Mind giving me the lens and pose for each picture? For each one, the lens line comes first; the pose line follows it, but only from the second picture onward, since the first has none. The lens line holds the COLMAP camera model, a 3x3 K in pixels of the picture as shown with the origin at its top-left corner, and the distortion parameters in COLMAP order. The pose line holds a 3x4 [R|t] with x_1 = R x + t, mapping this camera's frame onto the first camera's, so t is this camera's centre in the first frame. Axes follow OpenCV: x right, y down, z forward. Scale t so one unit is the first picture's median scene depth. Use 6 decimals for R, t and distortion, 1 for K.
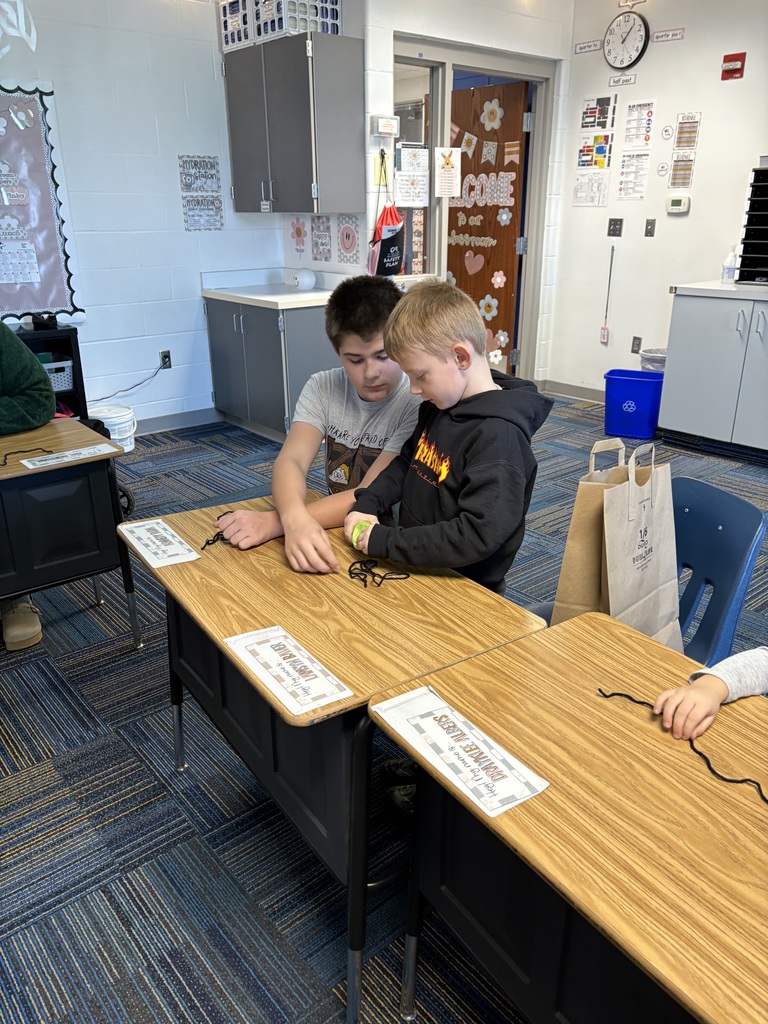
lens RADIAL K [[781.0, 0, 407.1], [0, 781.0, 509.2], [0, 0, 1]] dist [0.056079, -0.048394]
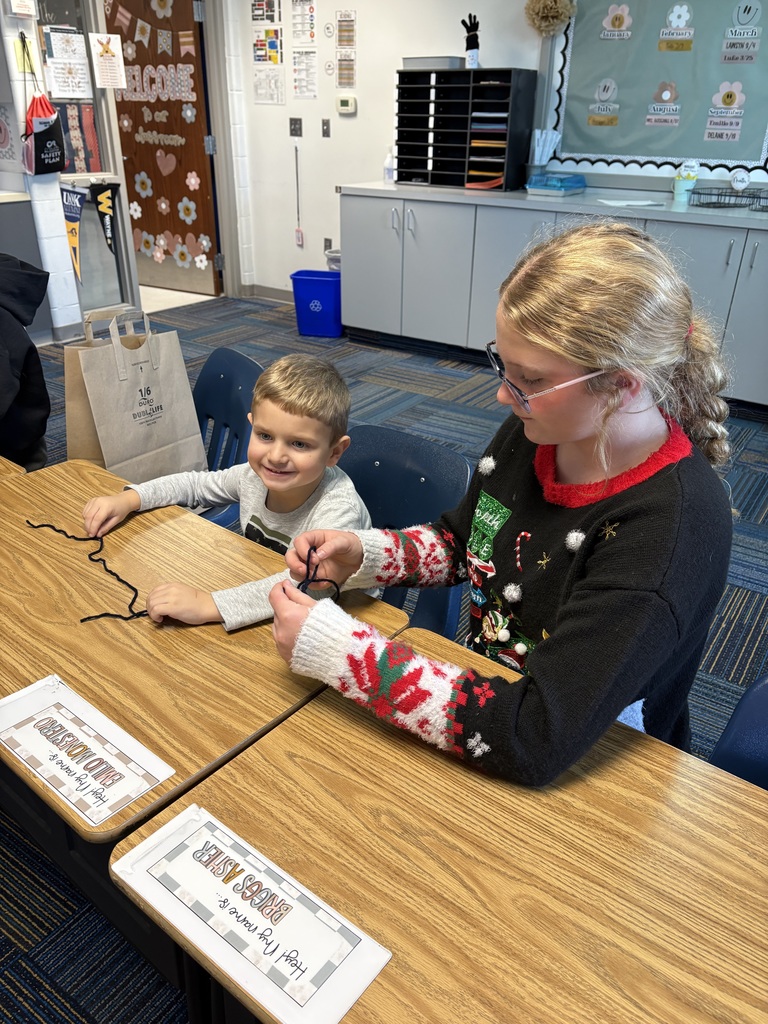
lens RADIAL K [[781.0, 0, 407.1], [0, 781.0, 509.2], [0, 0, 1]] dist [0.056079, -0.048394]
pose [[0.964003, -0.102758, 0.245232, 0.108656], [0.077505, 0.990847, 0.110518, 0.029784], [-0.254344, -0.087533, 0.963144, -0.060224]]
